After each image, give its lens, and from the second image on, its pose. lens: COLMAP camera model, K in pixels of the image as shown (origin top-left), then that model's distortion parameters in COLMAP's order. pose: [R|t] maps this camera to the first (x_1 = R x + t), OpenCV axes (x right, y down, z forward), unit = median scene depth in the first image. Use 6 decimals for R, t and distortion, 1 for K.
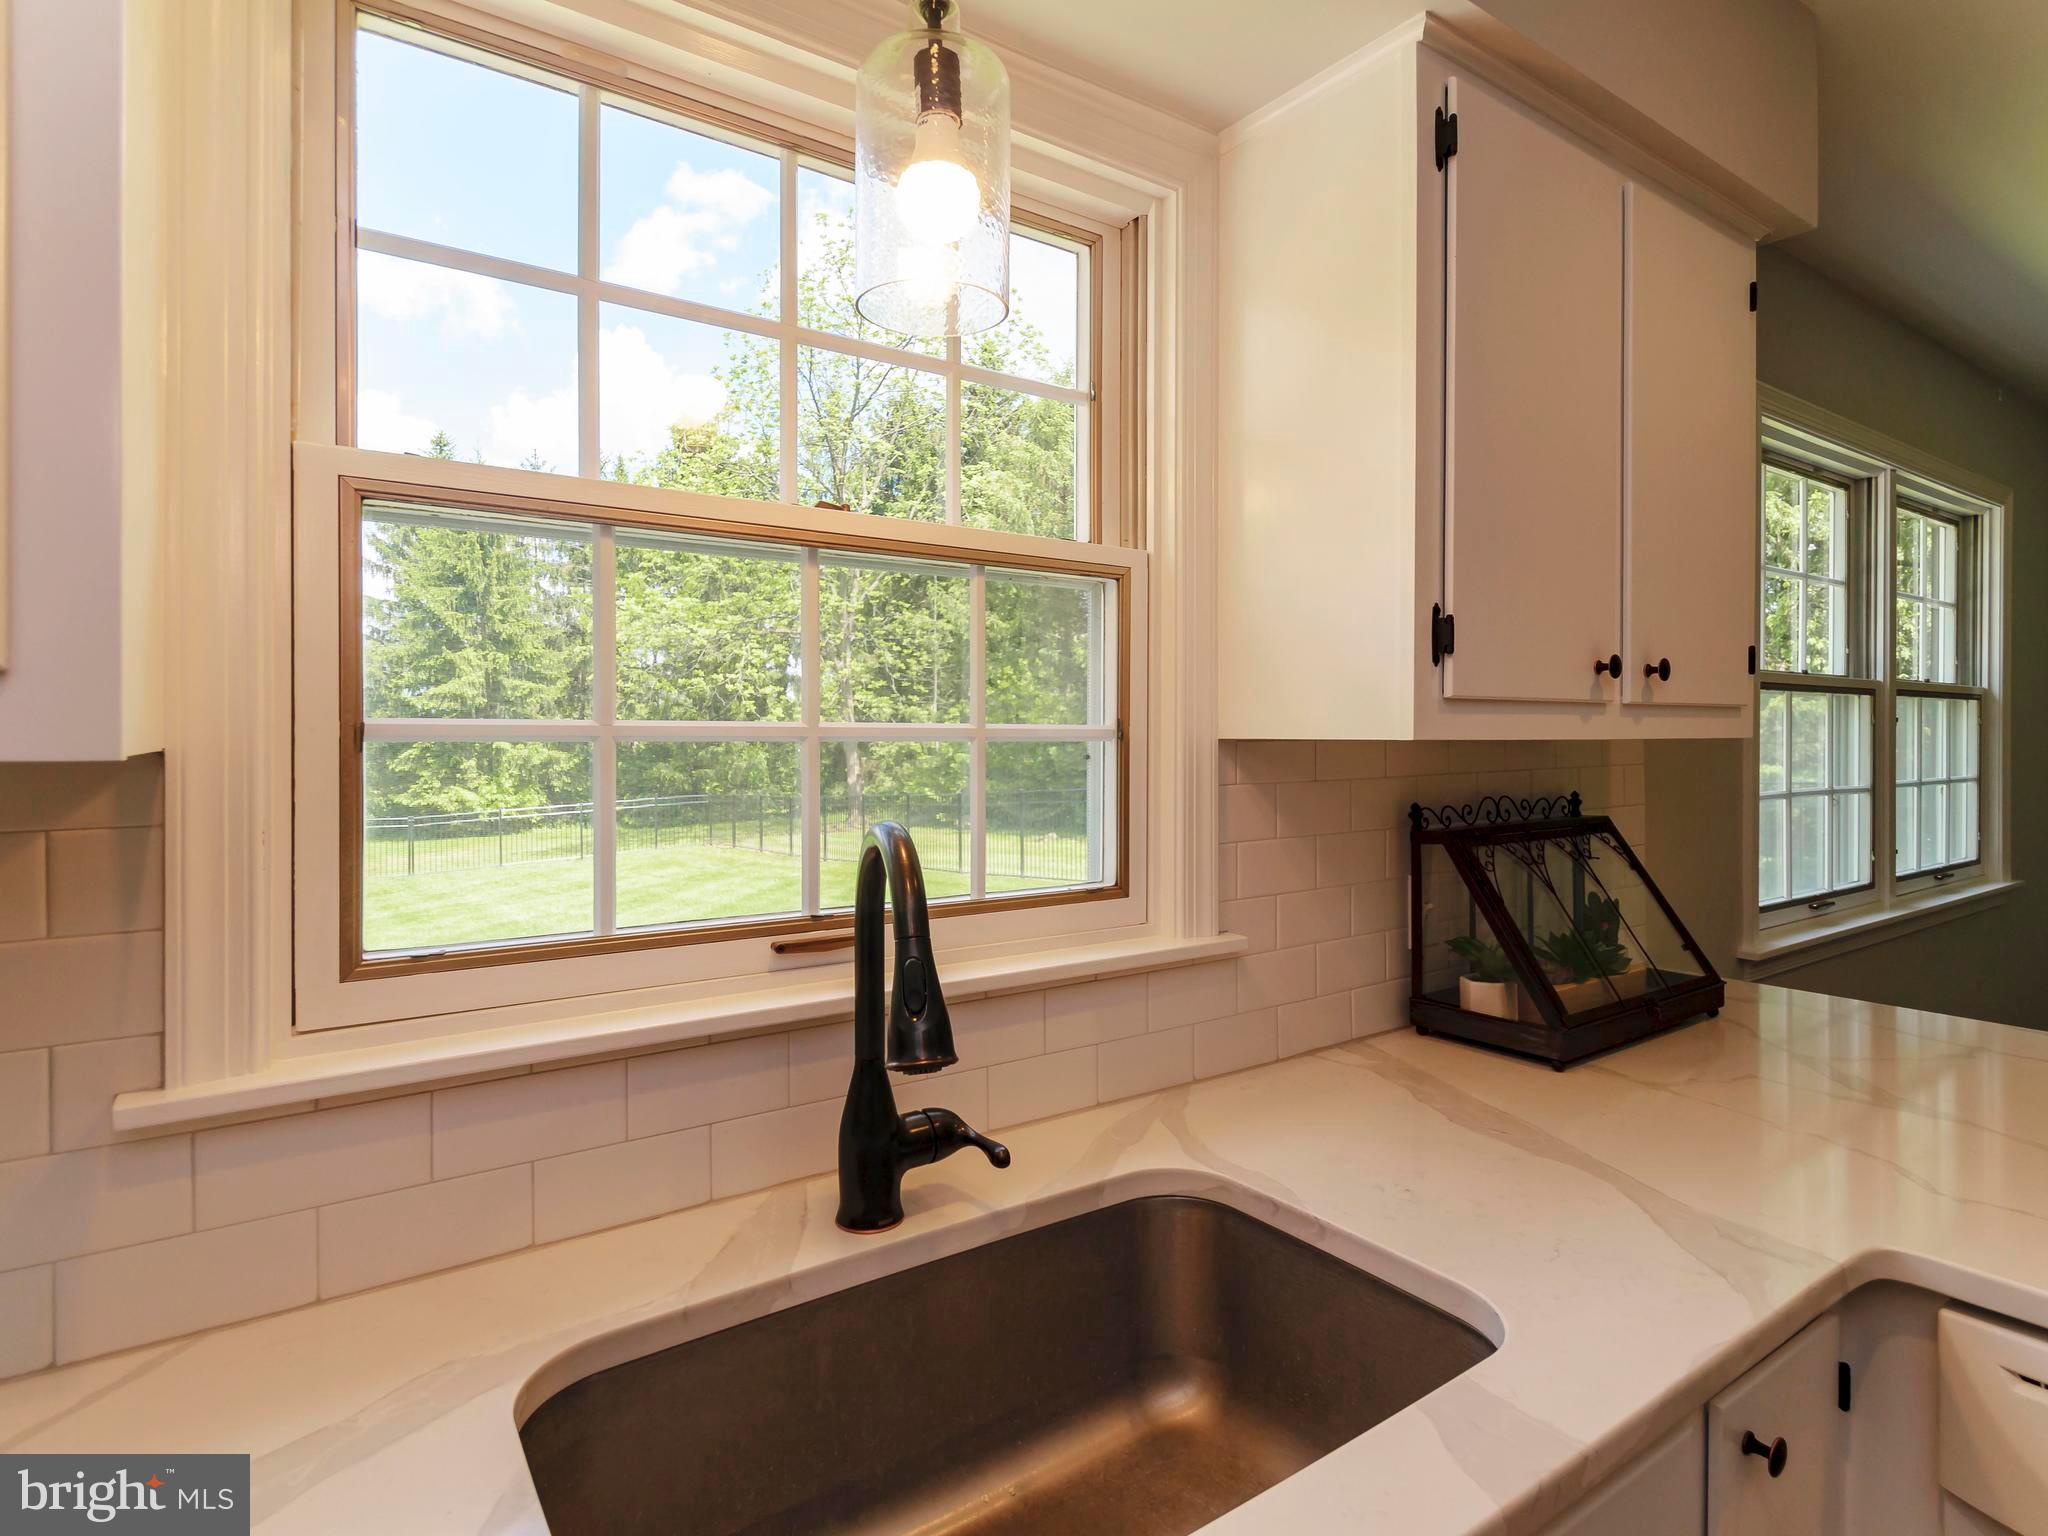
lens RADIAL K [[1082.1, 0, 1072.0], [0, 1082.1, 734.8], [0, 0, 1]] dist [-0.010672, 0.000613]
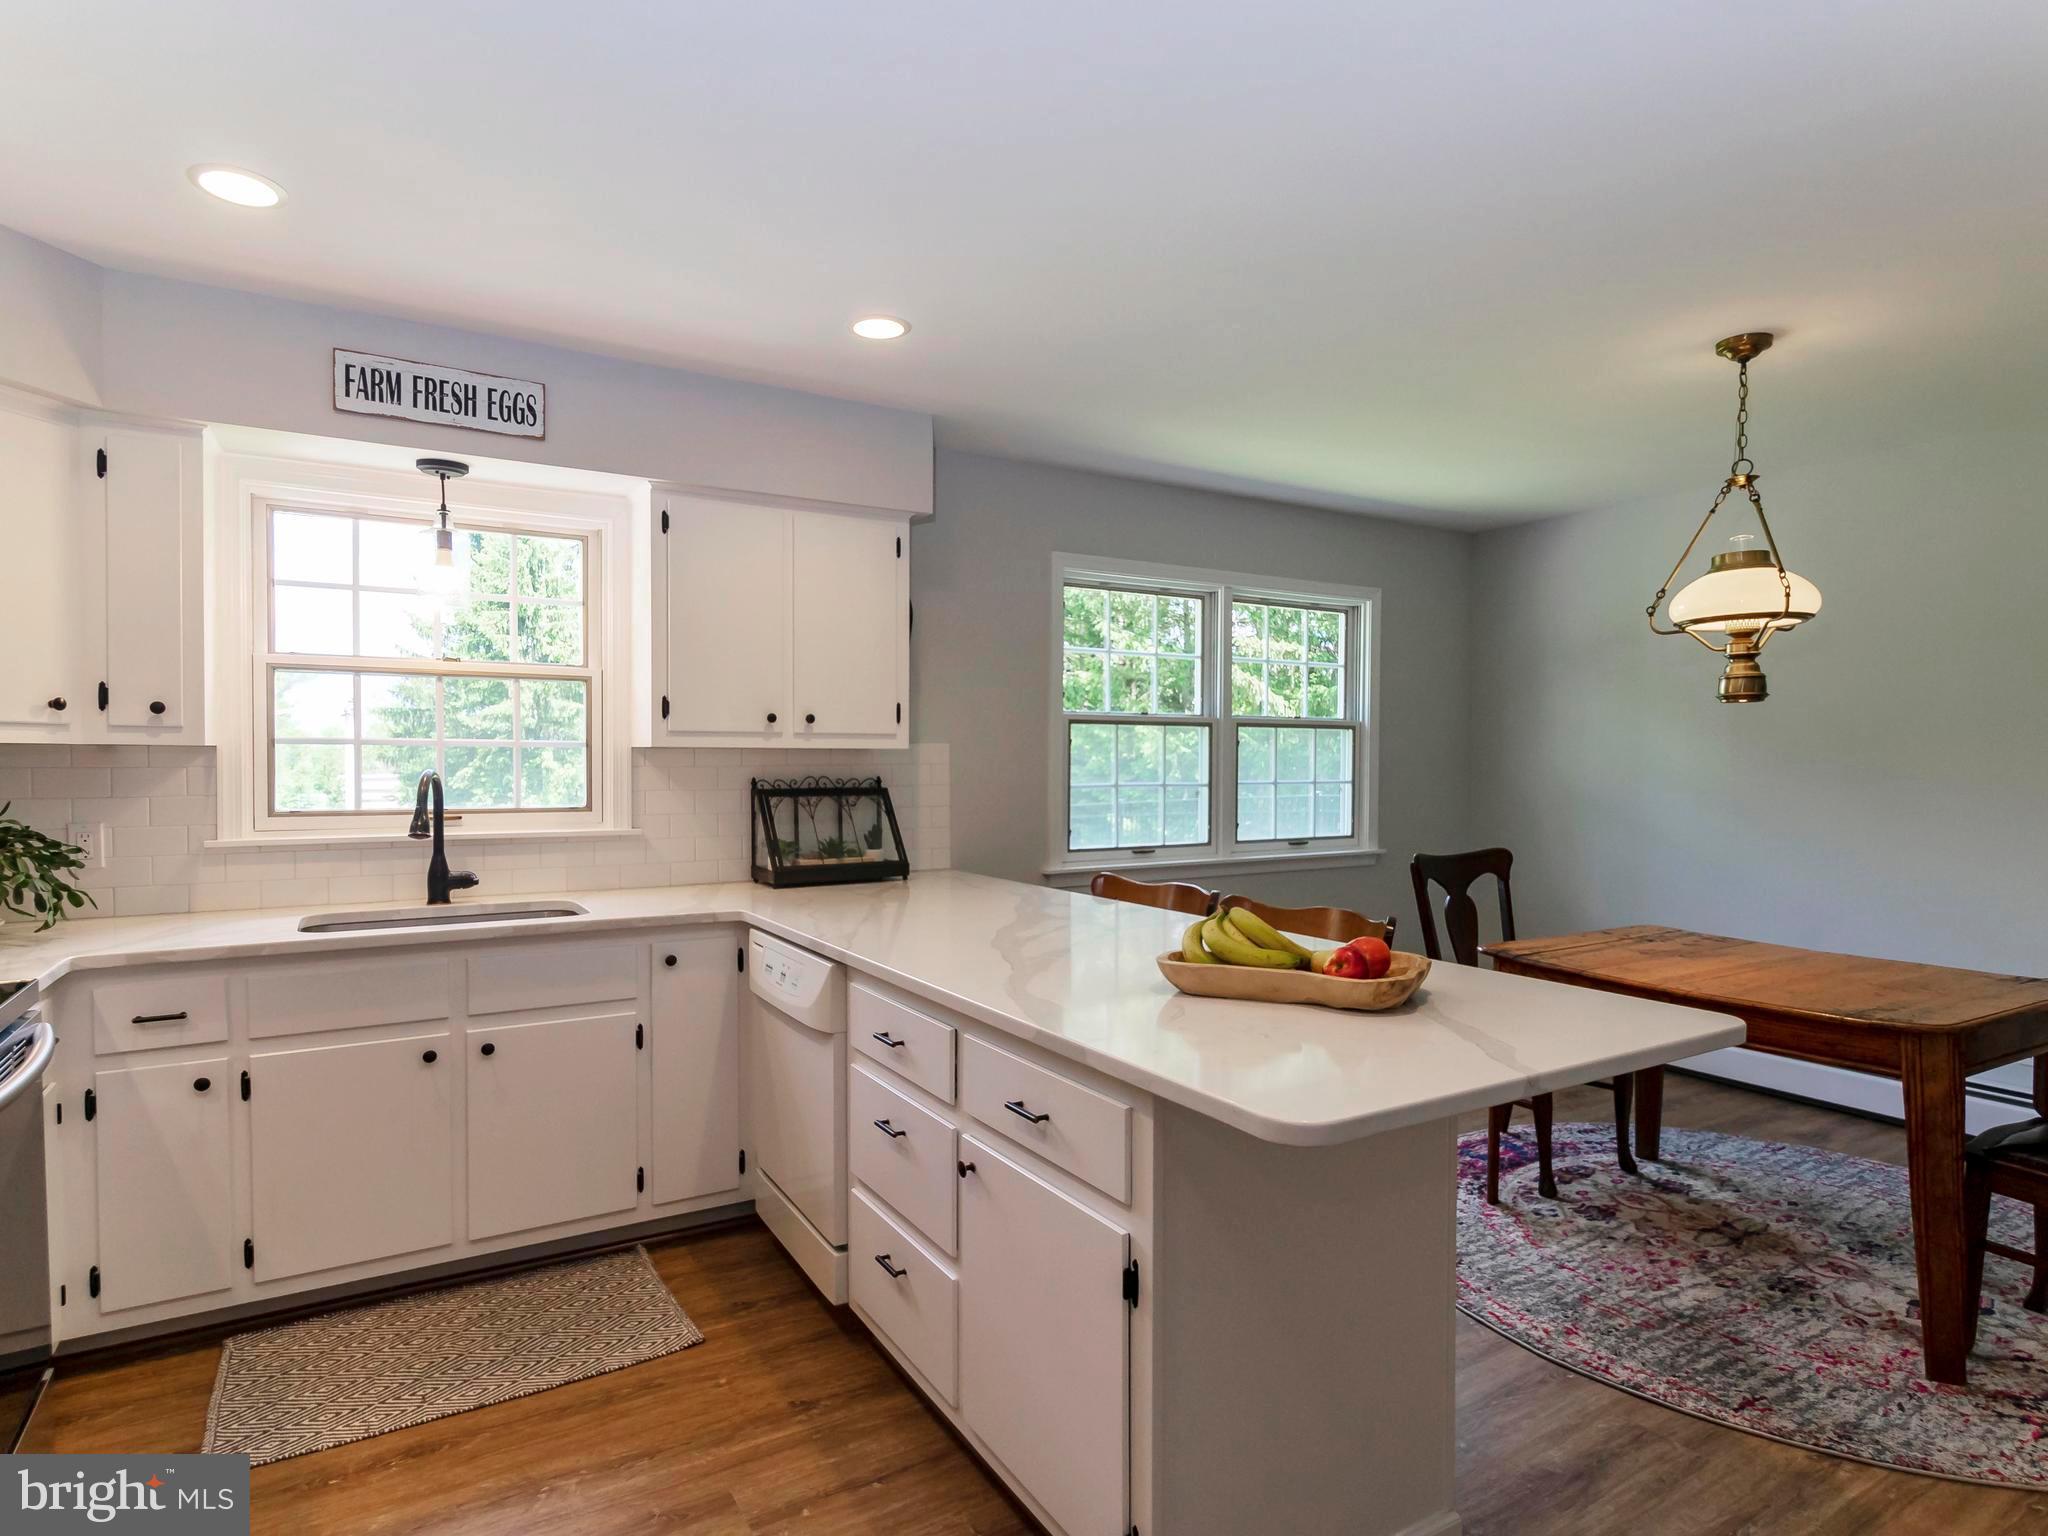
lens RADIAL K [[1082.1, 0, 1033.0], [0, 1082.1, 781.9], [0, 0, 1]] dist [-0.010672, 0.000613]
pose [[0.997690, 0.006779, -0.067588, 0.897167], [-0.005219, 0.999716, 0.023239, 0.015257], [0.067726, -0.022833, 0.997443, -1.014995]]
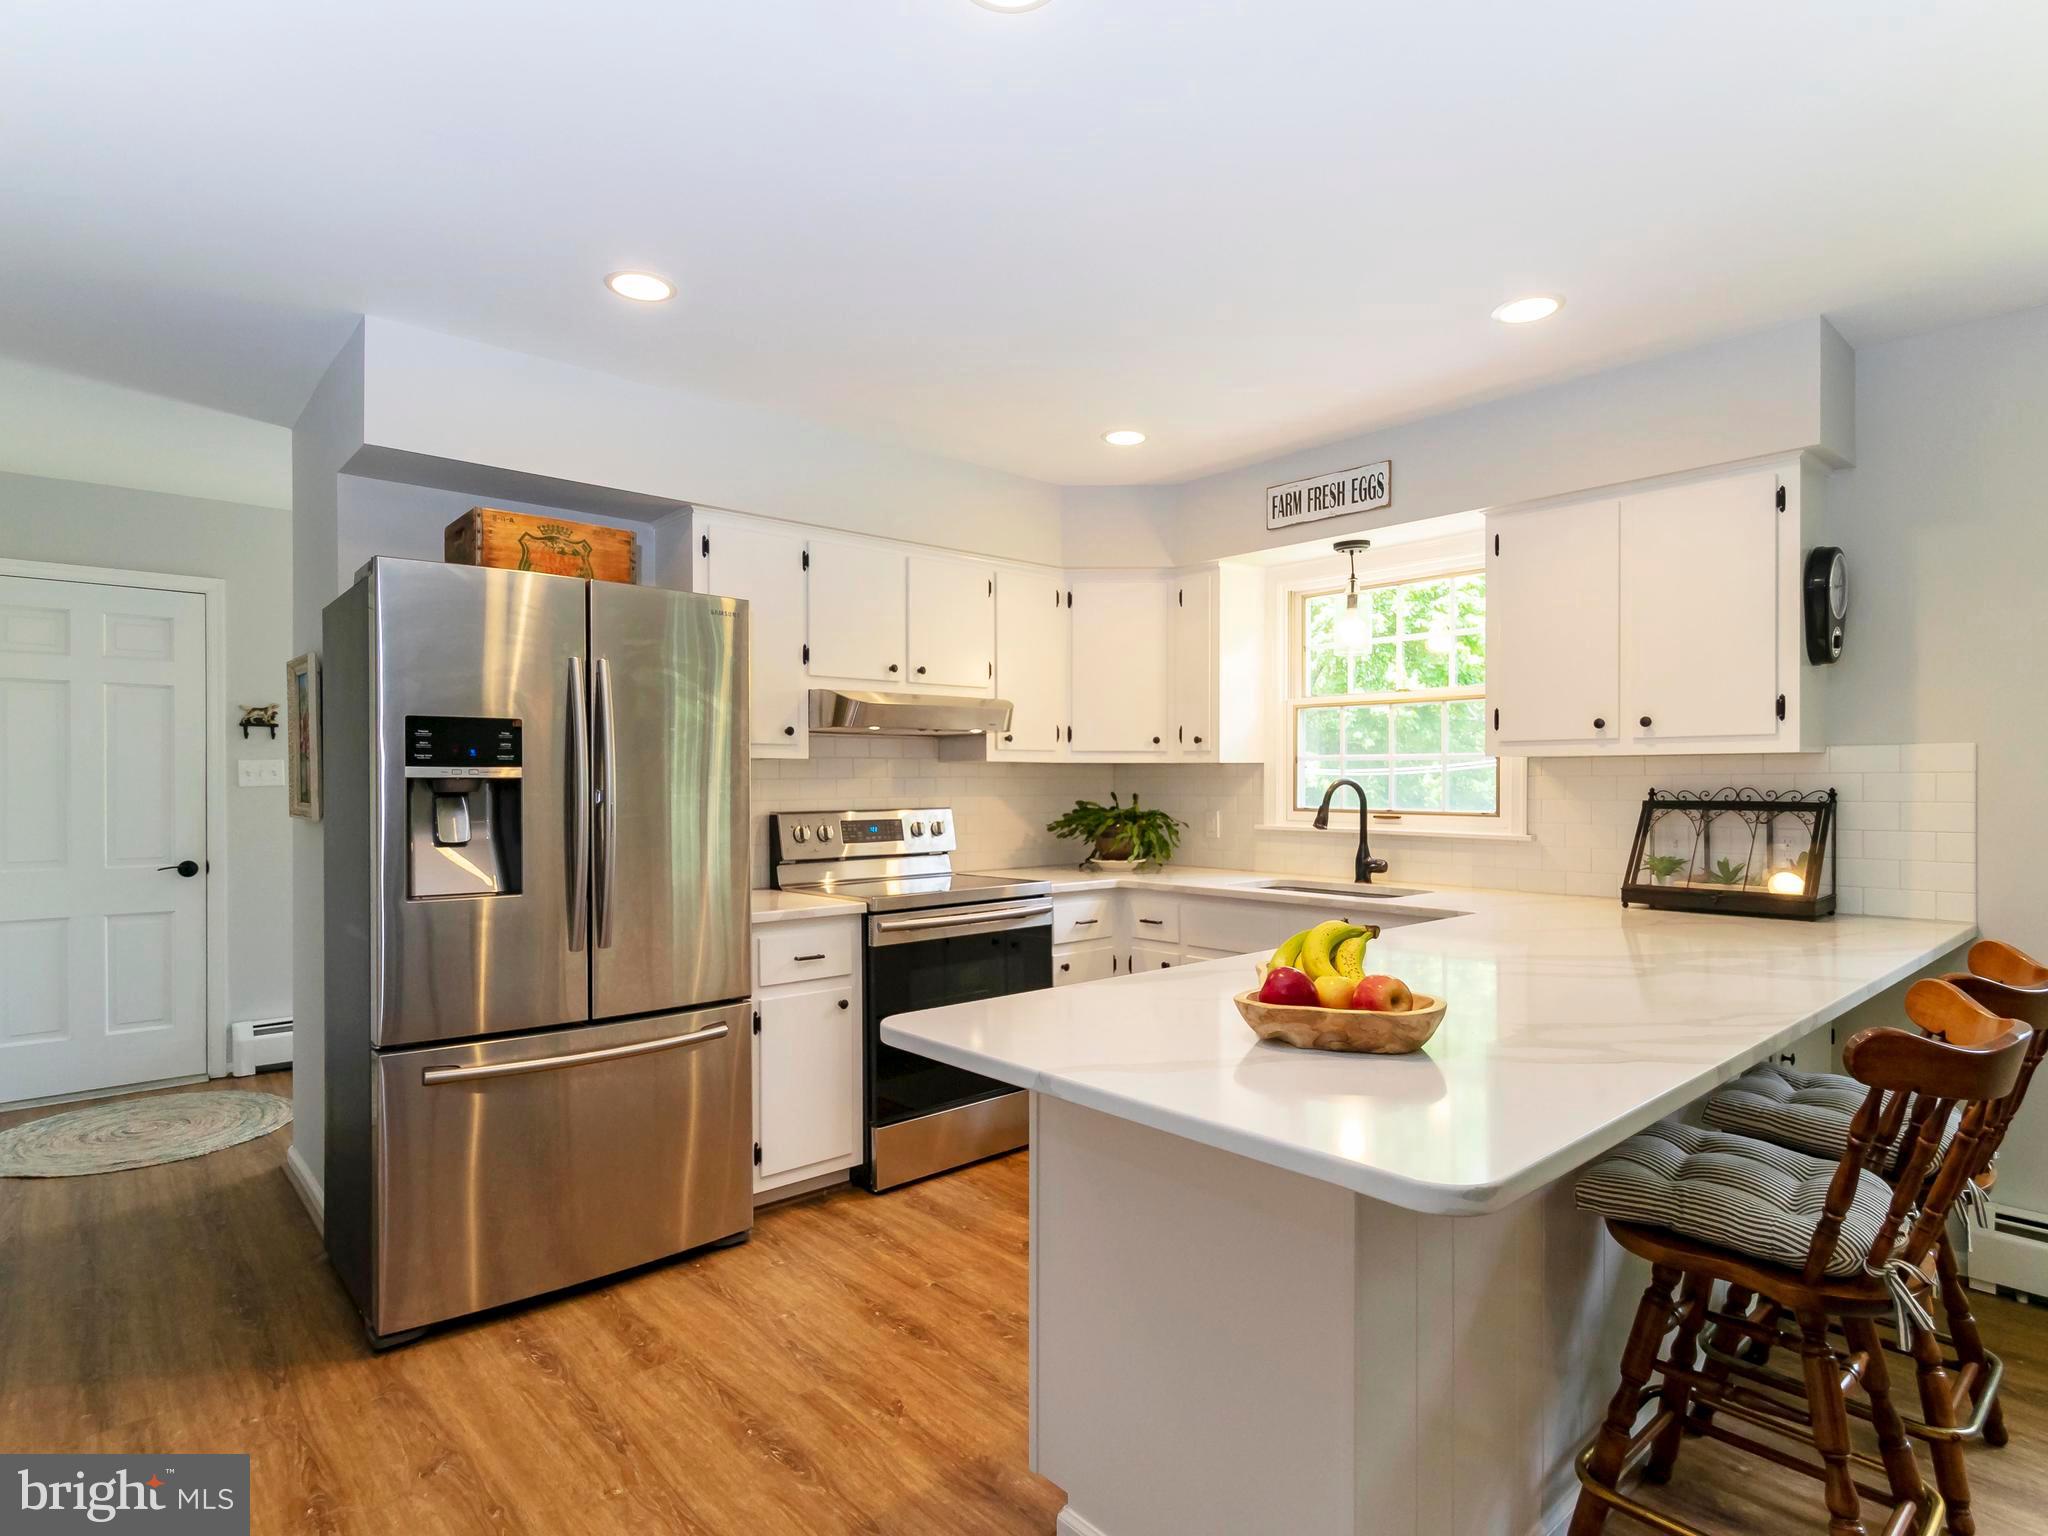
lens RADIAL K [[1082.1, 0, 1029.8], [0, 1082.1, 779.5], [0, 0, 1]] dist [-0.010672, 0.000613]
pose [[0.118157, 0.003303, -0.992989, 1.893115], [0.002446, 0.999990, 0.003618, 0.032400], [0.992992, -0.002856, 0.118147, -0.347361]]
